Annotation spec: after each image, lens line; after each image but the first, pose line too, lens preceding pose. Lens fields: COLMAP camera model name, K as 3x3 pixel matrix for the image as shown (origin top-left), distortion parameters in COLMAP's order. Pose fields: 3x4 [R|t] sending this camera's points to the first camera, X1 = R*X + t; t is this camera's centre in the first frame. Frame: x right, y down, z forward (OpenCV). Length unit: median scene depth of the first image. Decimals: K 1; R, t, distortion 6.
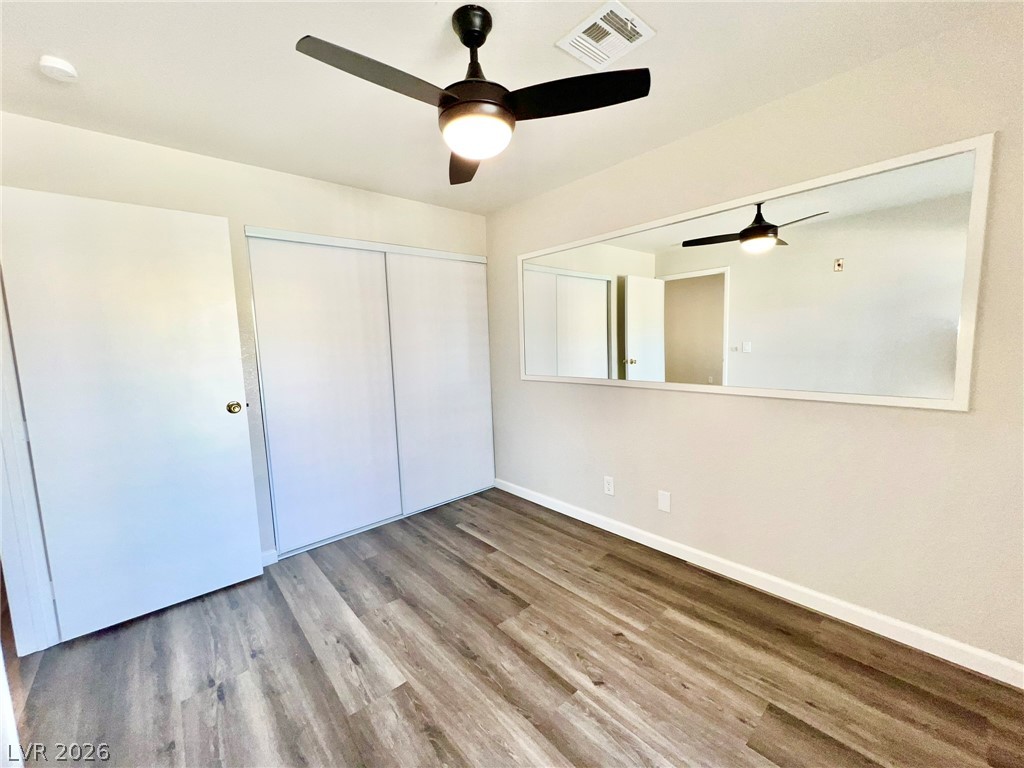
lens RADIAL K [[410.6, 0, 512.0], [0, 410.6, 381.8], [0, 0, 1]] dist [-0.002294, -0.000089]
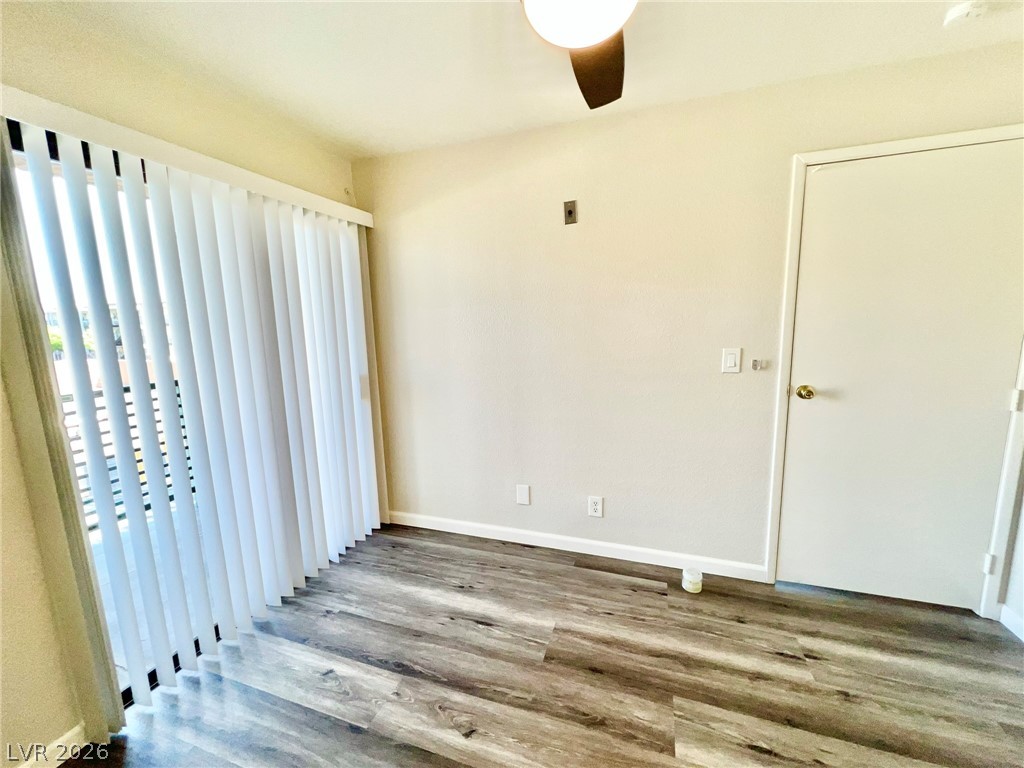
lens RADIAL K [[410.6, 0, 510.3], [0, 410.6, 382.5], [0, 0, 1]] dist [-0.002294, -0.000089]
pose [[-0.865035, 0.136937, -0.482663, 0.338392], [0.002146, 0.963032, 0.269377, -0.213554], [0.501707, 0.231985, -0.833350, 1.445404]]
